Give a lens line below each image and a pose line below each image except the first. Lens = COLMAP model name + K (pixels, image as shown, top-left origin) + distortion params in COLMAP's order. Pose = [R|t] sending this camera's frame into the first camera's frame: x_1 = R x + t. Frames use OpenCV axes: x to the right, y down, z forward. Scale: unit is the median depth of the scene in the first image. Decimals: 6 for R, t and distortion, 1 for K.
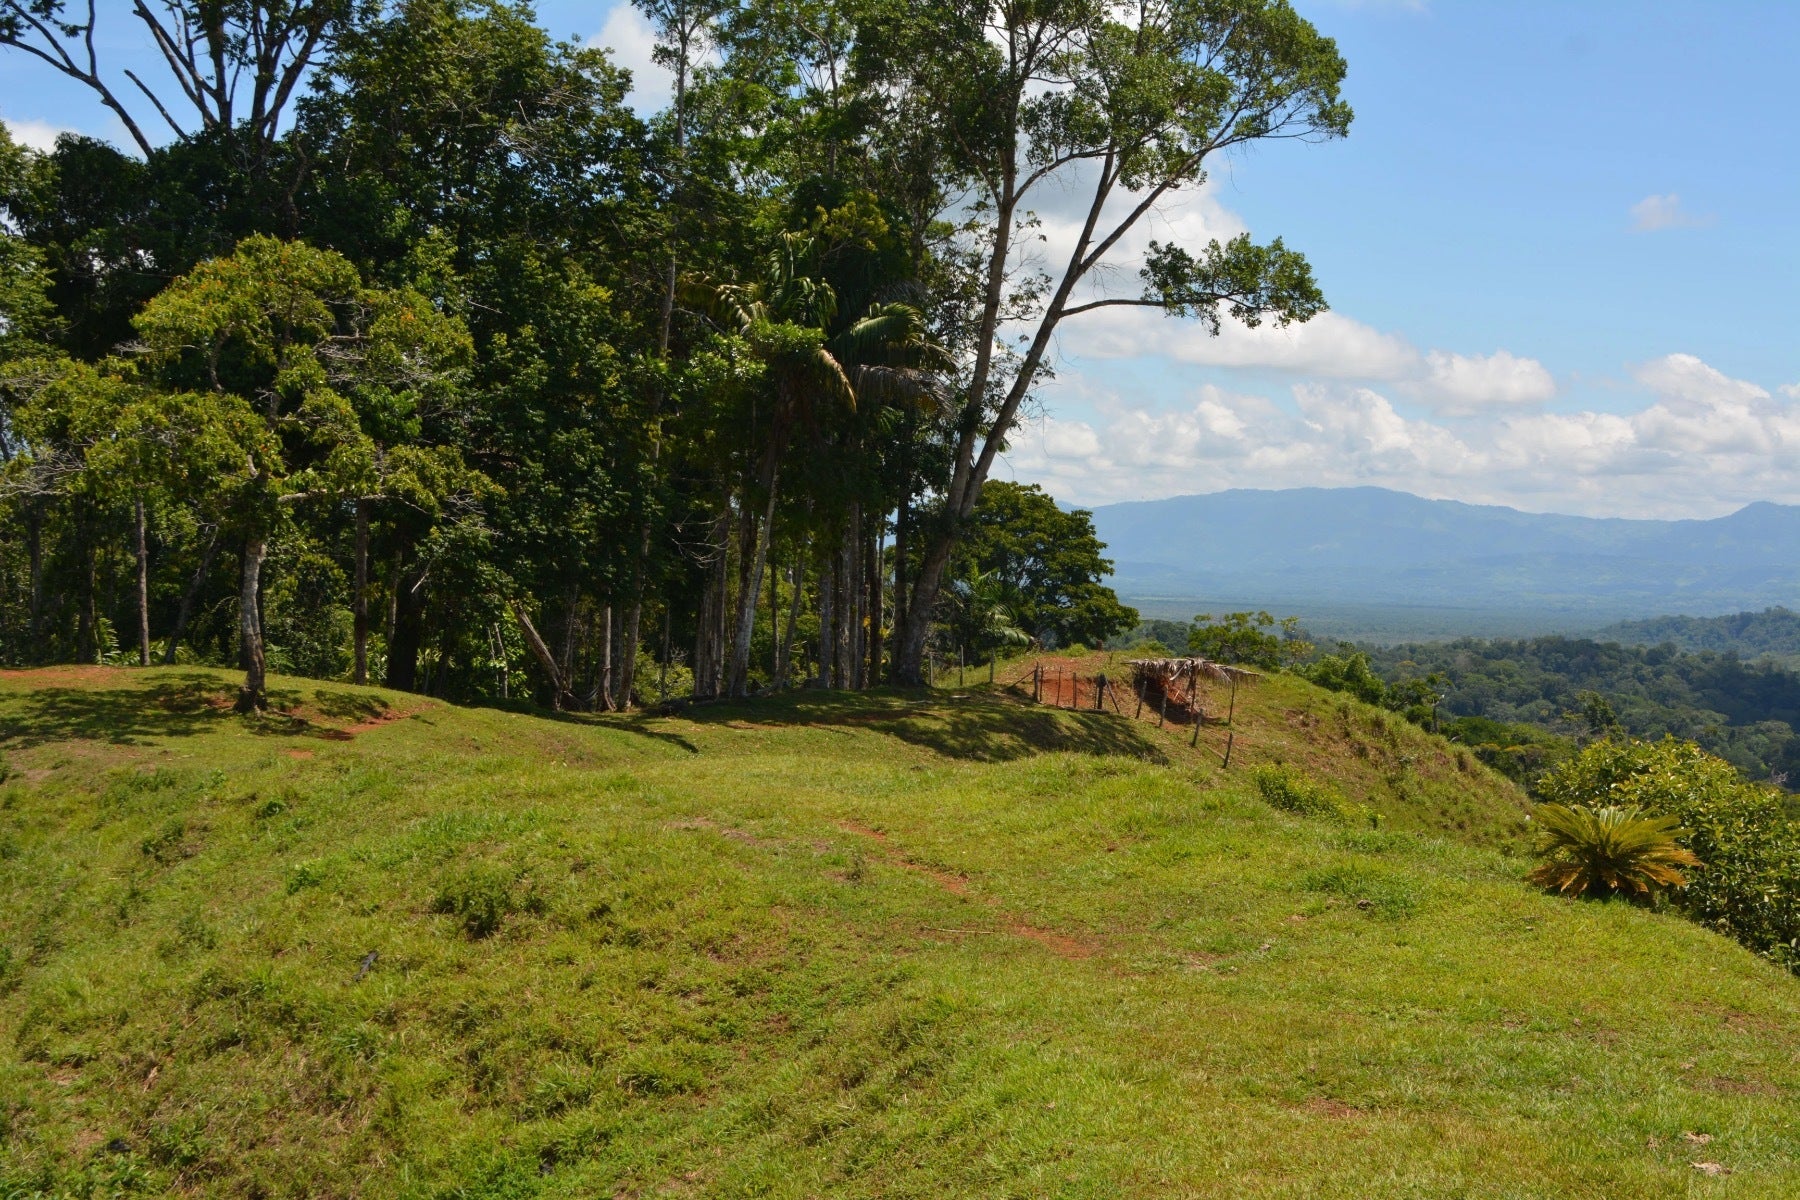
lens RADIAL K [[2406.7, 0, 902.9], [0, 2406.7, 597.6], [0, 0, 1]] dist [-0.069138, 0.000000]
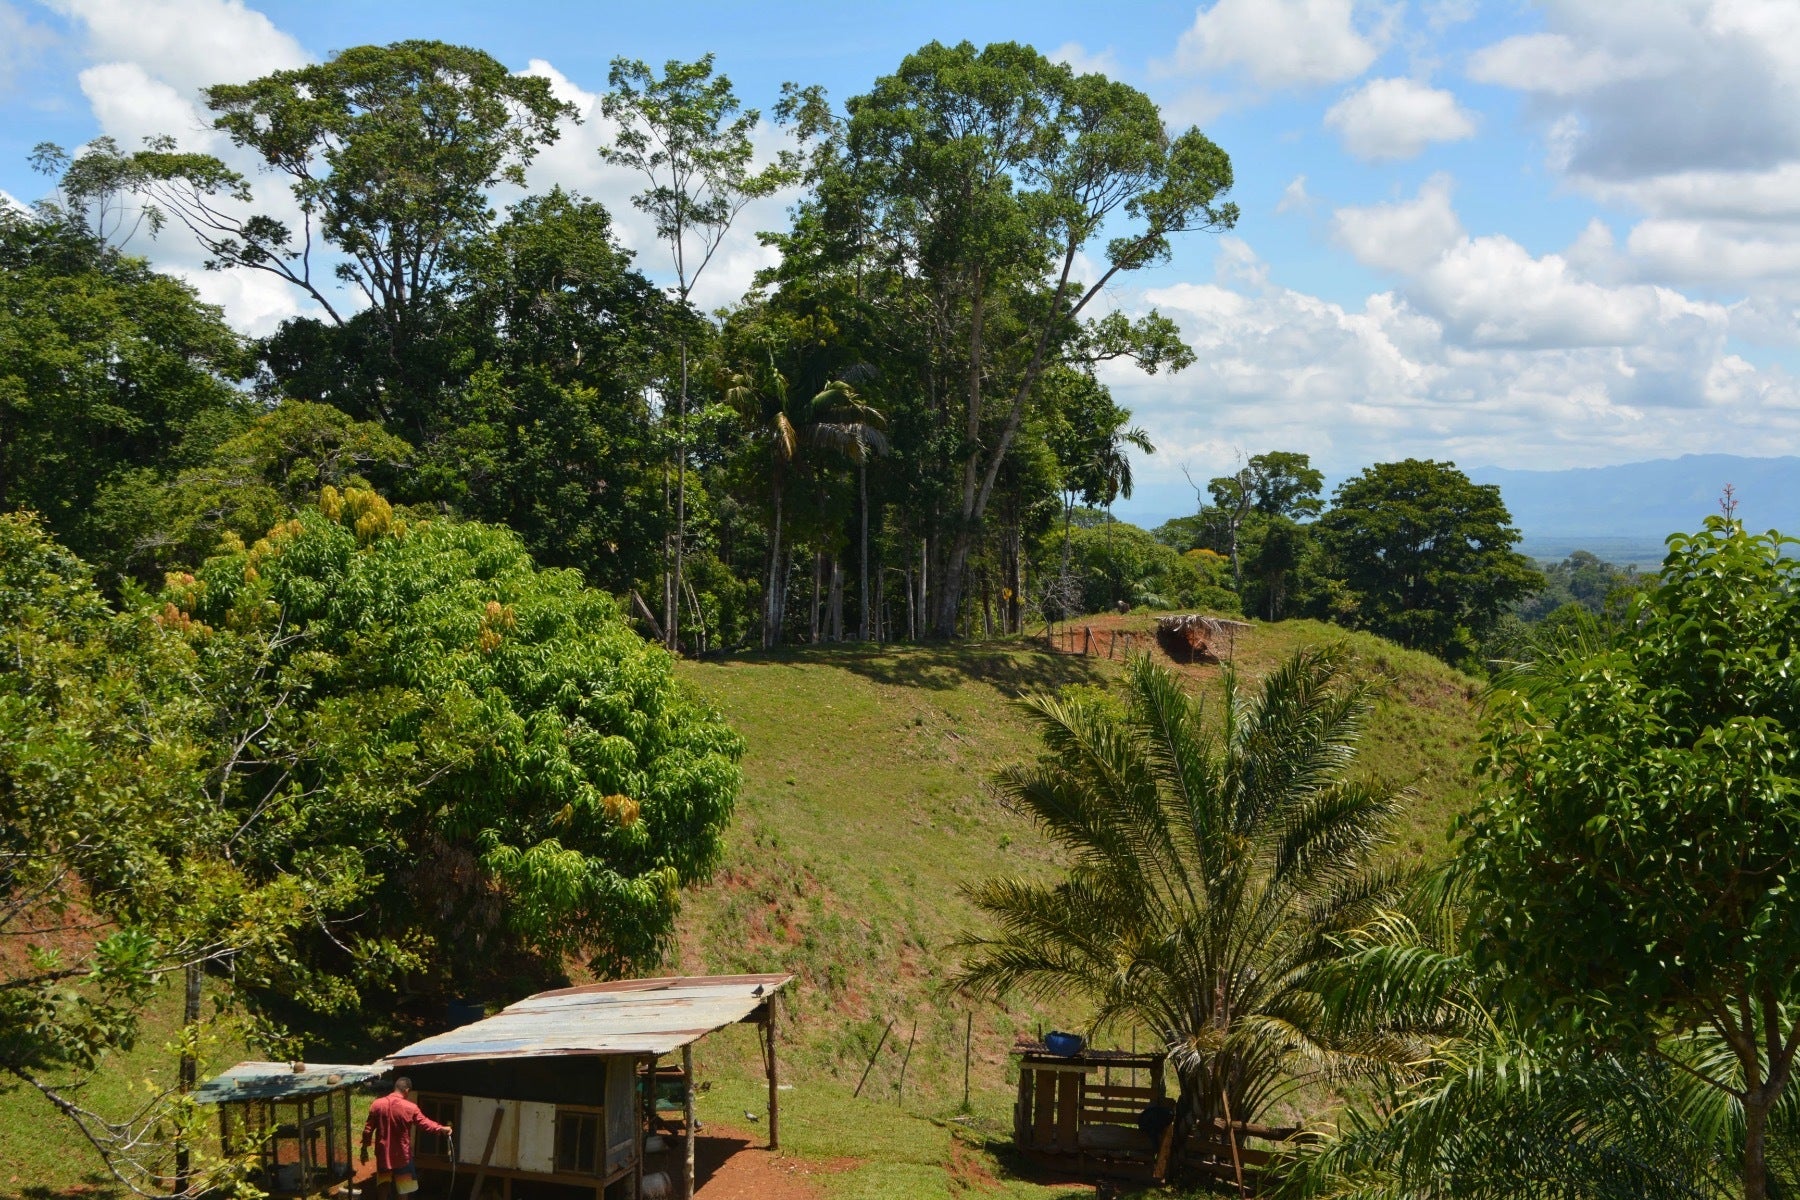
lens RADIAL K [[2406.7, 0, 902.4], [0, 2406.7, 609.8], [0, 0, 1]] dist [-0.069138, 0.000000]
pose [[0.957243, -0.021700, -0.288471, 0.131944], [0.026215, 0.999587, 0.011795, 0.001078], [0.288096, -0.018853, 0.957416, -0.121935]]
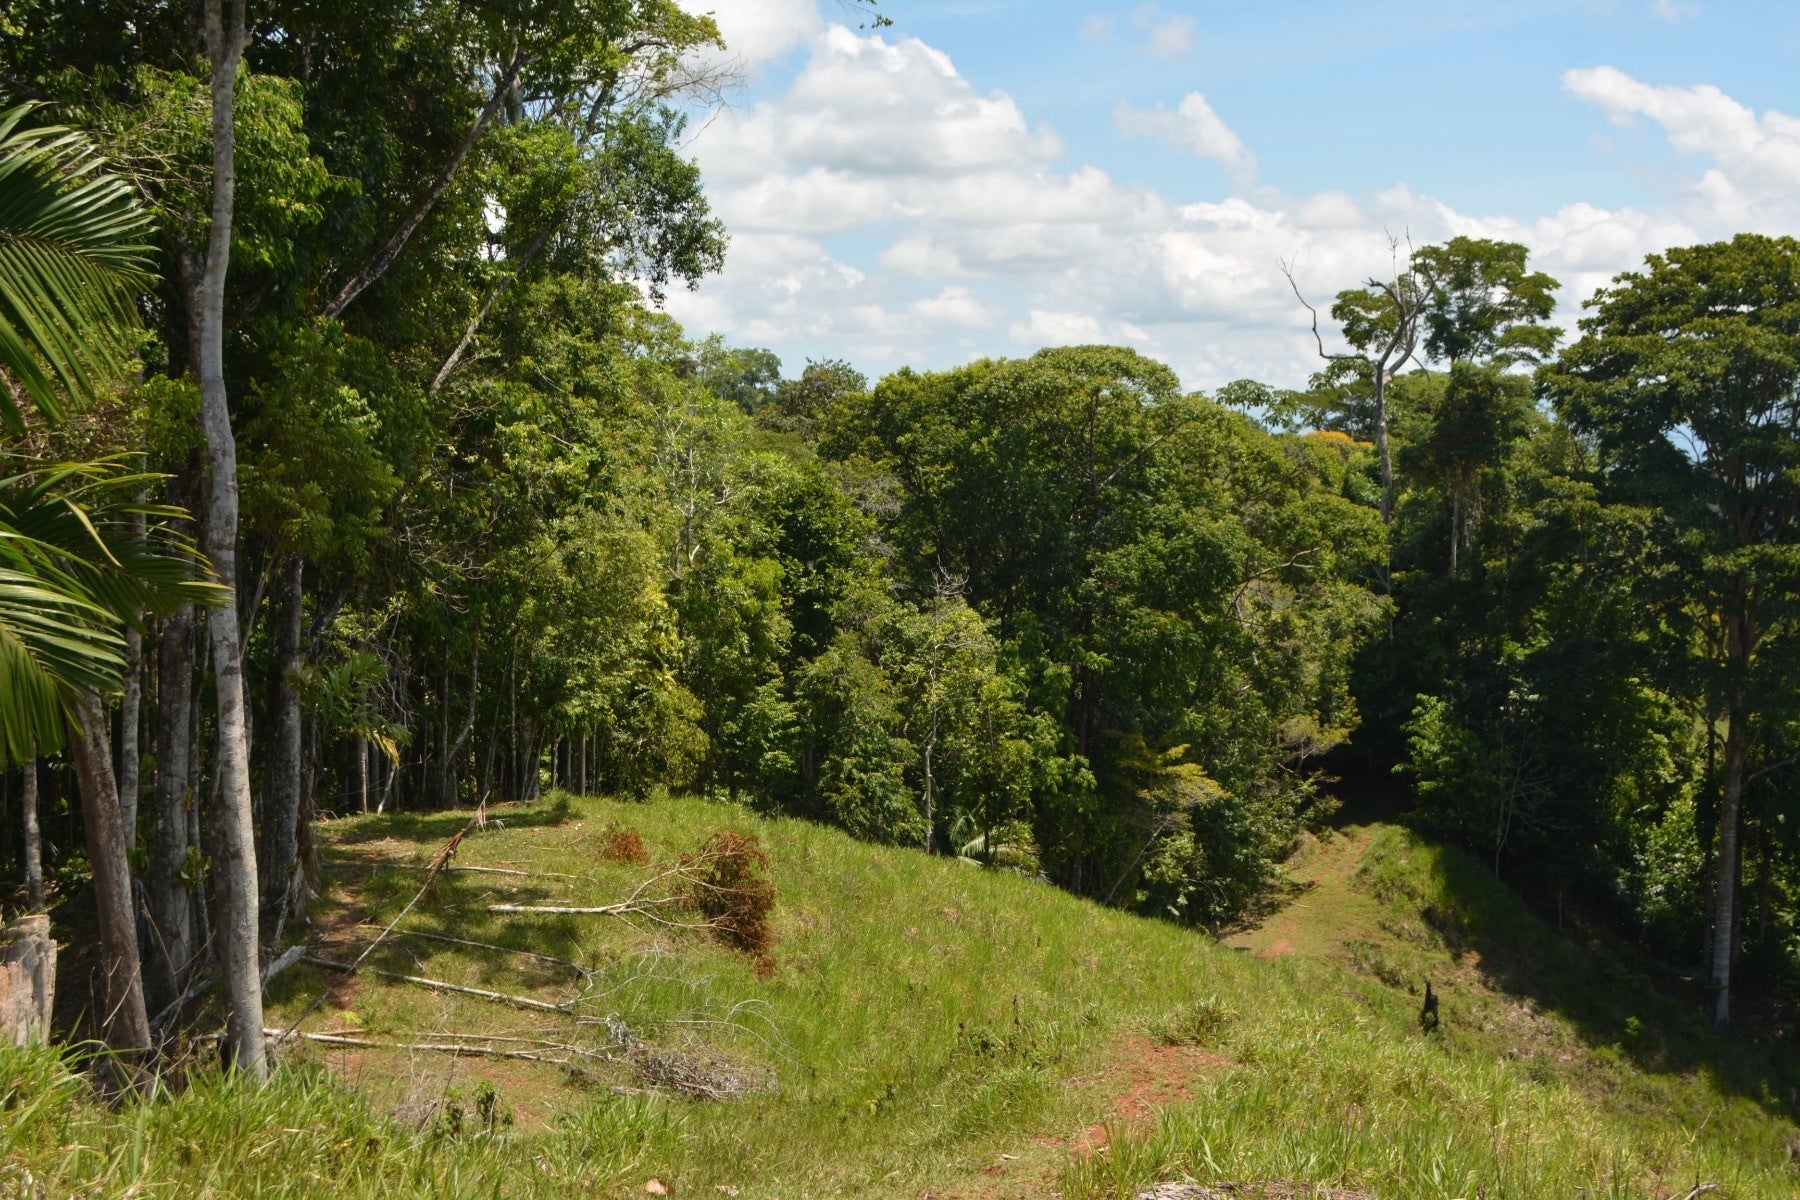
lens RADIAL K [[2406.7, 0, 897.8], [0, 2406.7, 613.5], [0, 0, 1]] dist [-0.069138, 0.000000]
pose [[0.934025, -0.012518, -0.356988, 0.050769], [0.029572, 0.998665, 0.042352, 0.007447], [0.355982, -0.050115, 0.933148, 0.436148]]
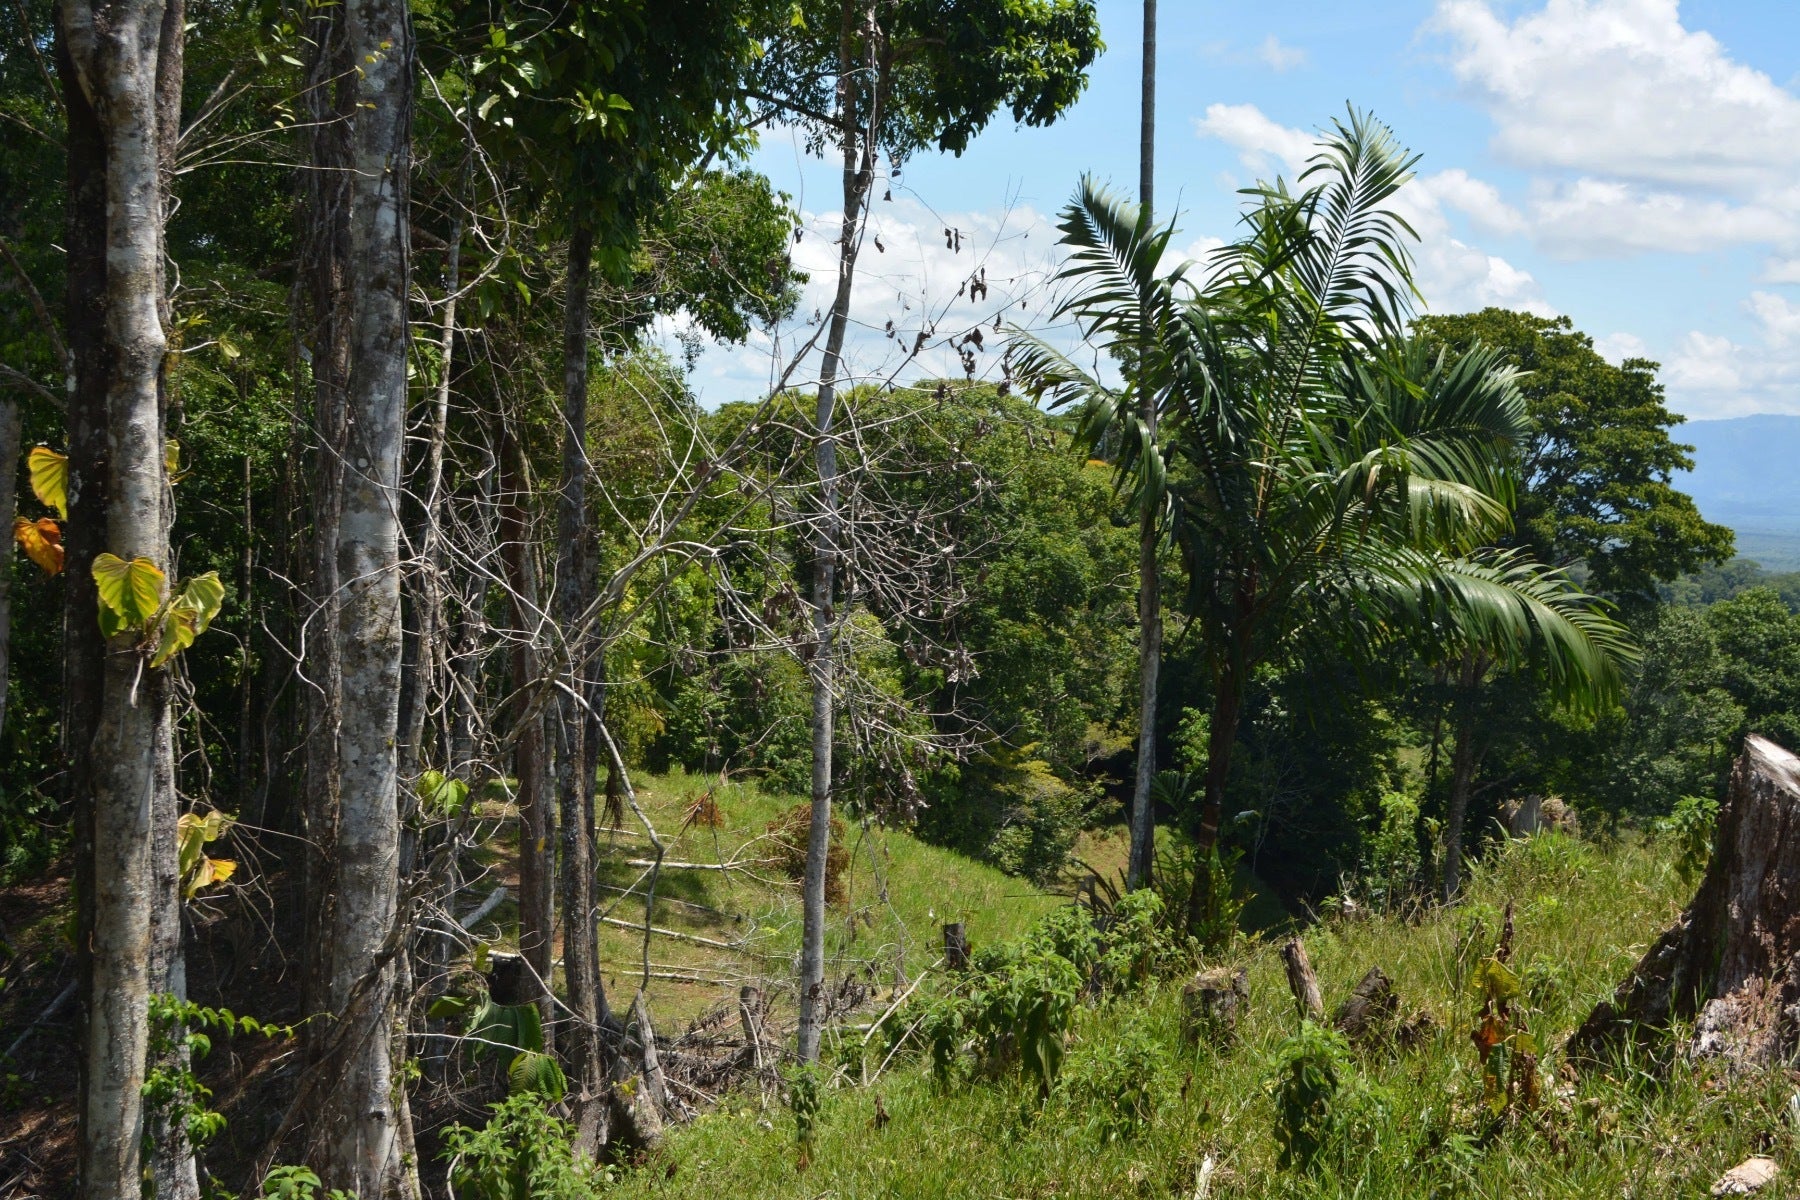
lens RADIAL K [[2406.7, 0, 904.0], [0, 2406.7, 599.3], [0, 0, 1]] dist [-0.069138, 0.000000]
pose [[0.978849, 0.030573, -0.202286, 0.017570], [-0.023465, 0.999023, 0.037442, 0.004781], [0.203233, -0.031903, 0.978610, 0.386797]]
